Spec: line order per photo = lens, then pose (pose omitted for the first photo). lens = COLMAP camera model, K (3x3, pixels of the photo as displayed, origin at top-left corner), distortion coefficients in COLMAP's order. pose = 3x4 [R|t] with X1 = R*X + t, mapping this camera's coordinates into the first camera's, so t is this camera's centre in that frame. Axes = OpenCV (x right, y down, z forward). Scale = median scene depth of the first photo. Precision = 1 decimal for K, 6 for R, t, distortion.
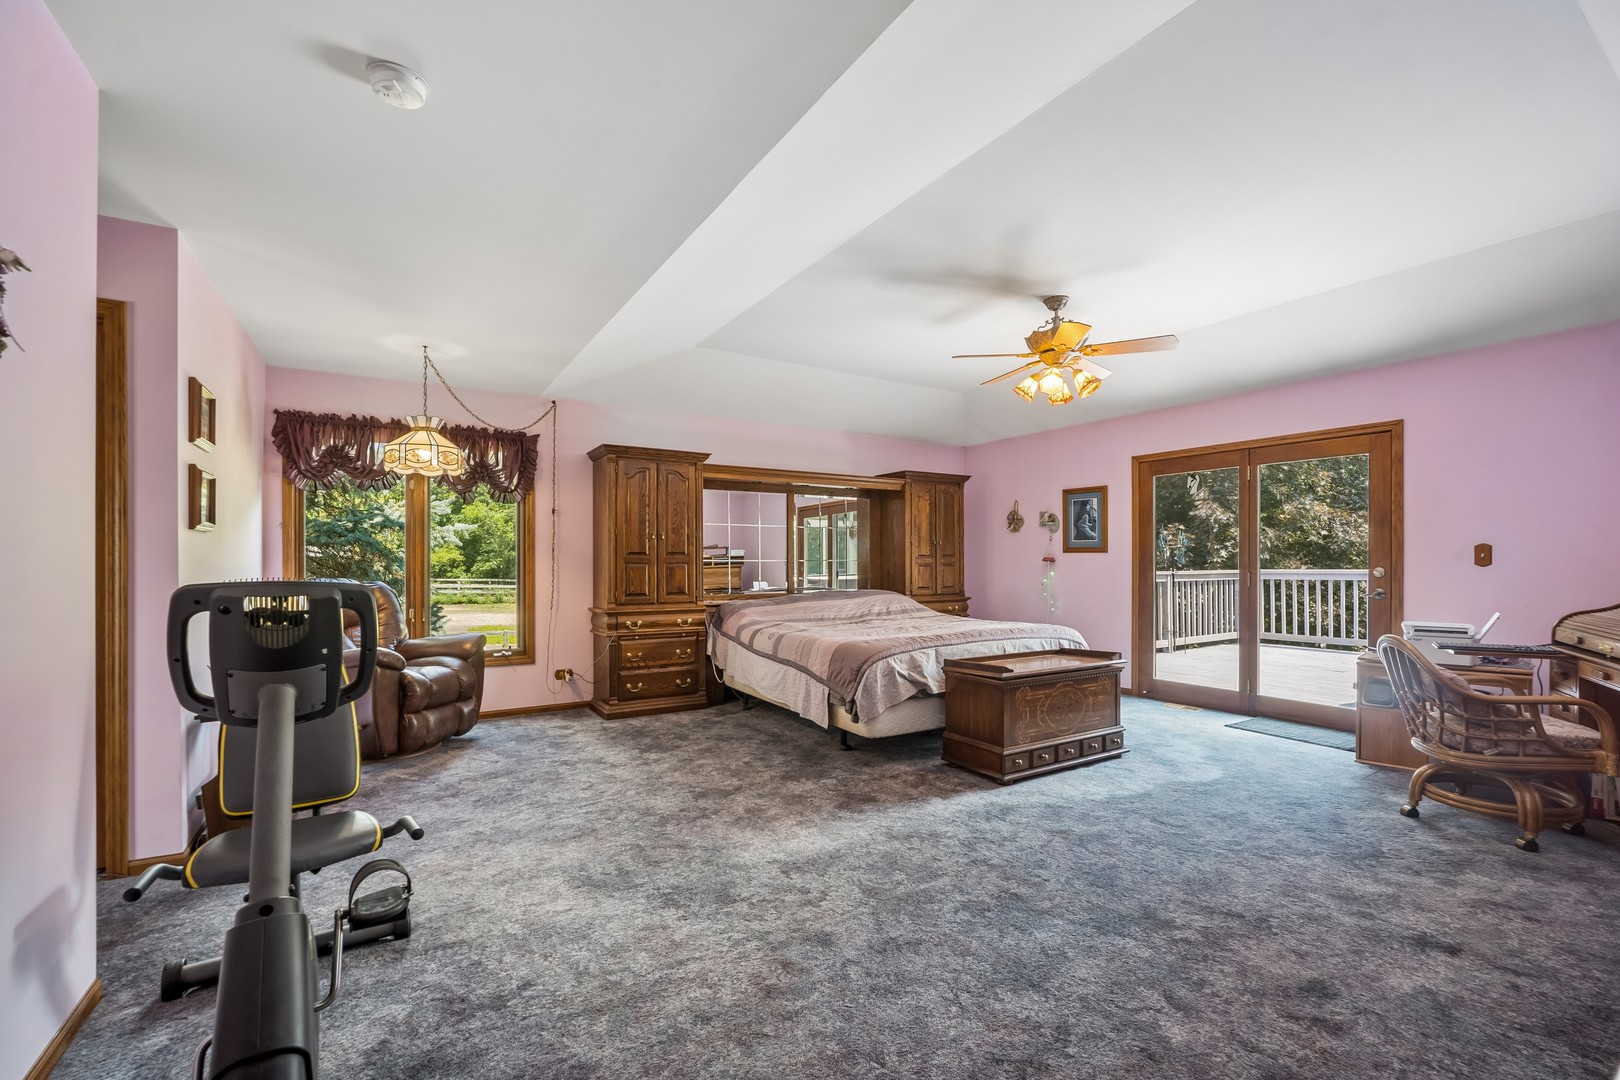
lens RADIAL K [[681.5, 0, 813.1], [0, 681.5, 552.4], [0, 0, 1]] dist [-0.011557, -0.000421]
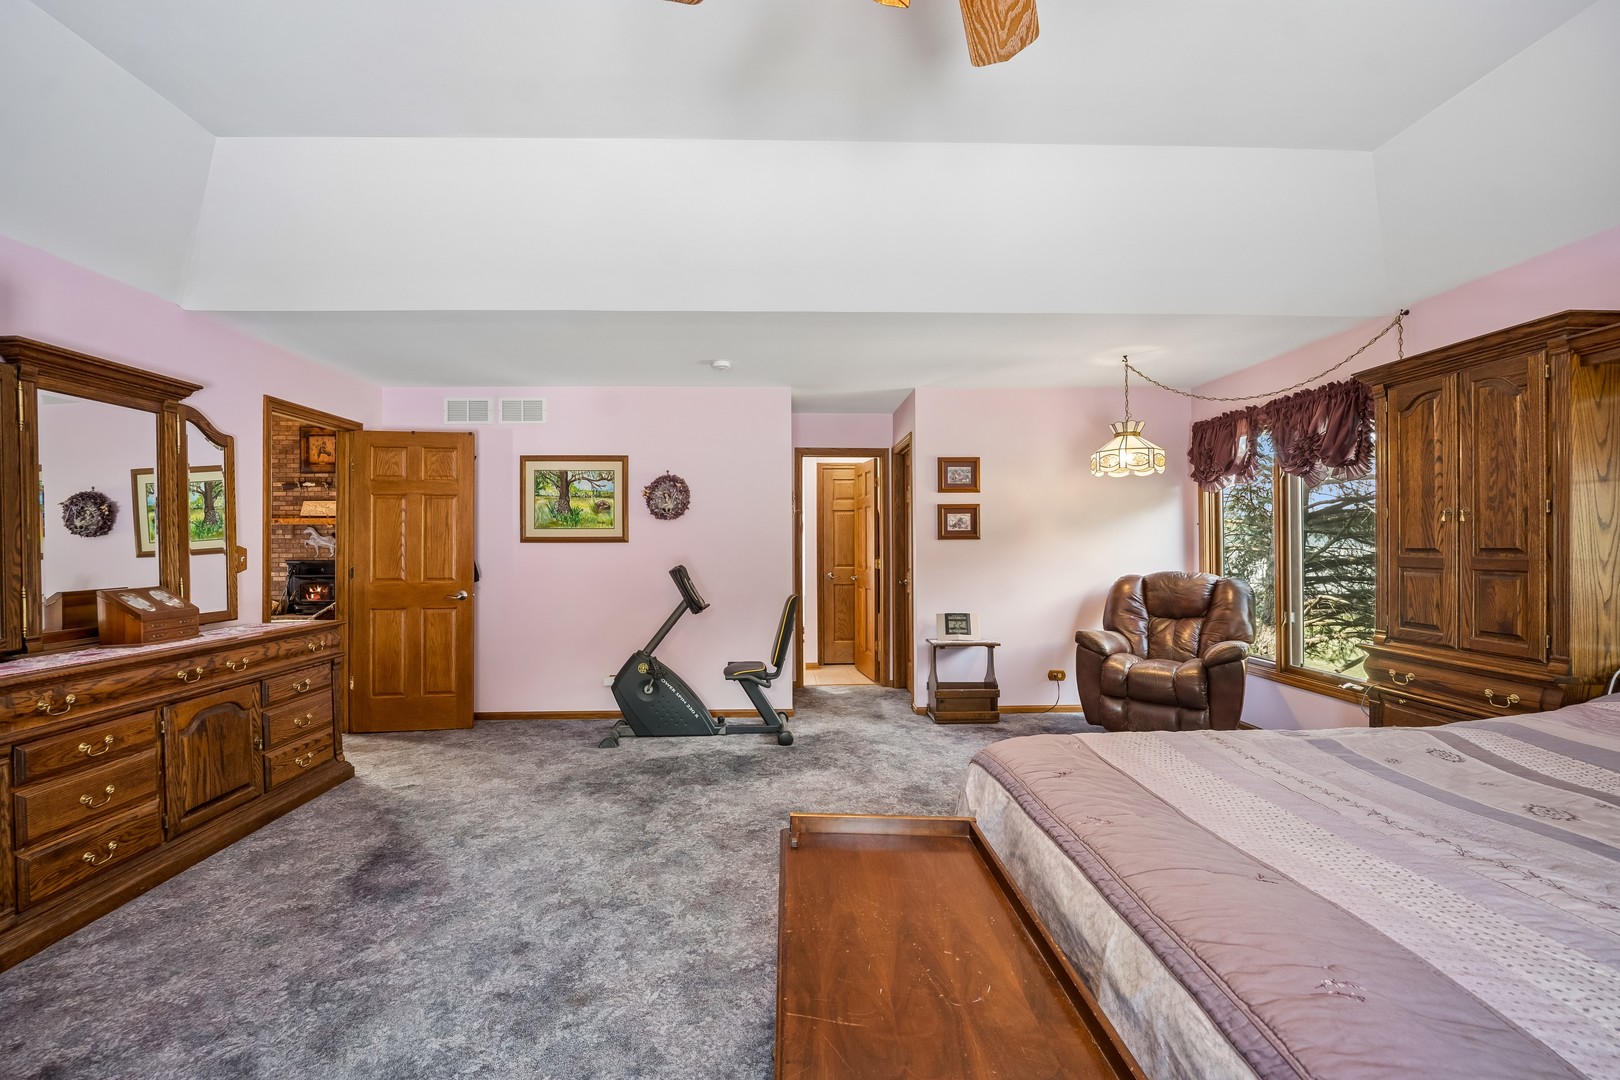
lens RADIAL K [[681.5, 0, 813.8], [0, 681.5, 545.7], [0, 0, 1]] dist [-0.011557, -0.000421]
pose [[-0.491066, 0.003888, -0.871114, 0.590680], [0.016732, 0.999848, -0.004969, -0.010622], [0.870962, -0.017016, -0.491056, 1.094497]]
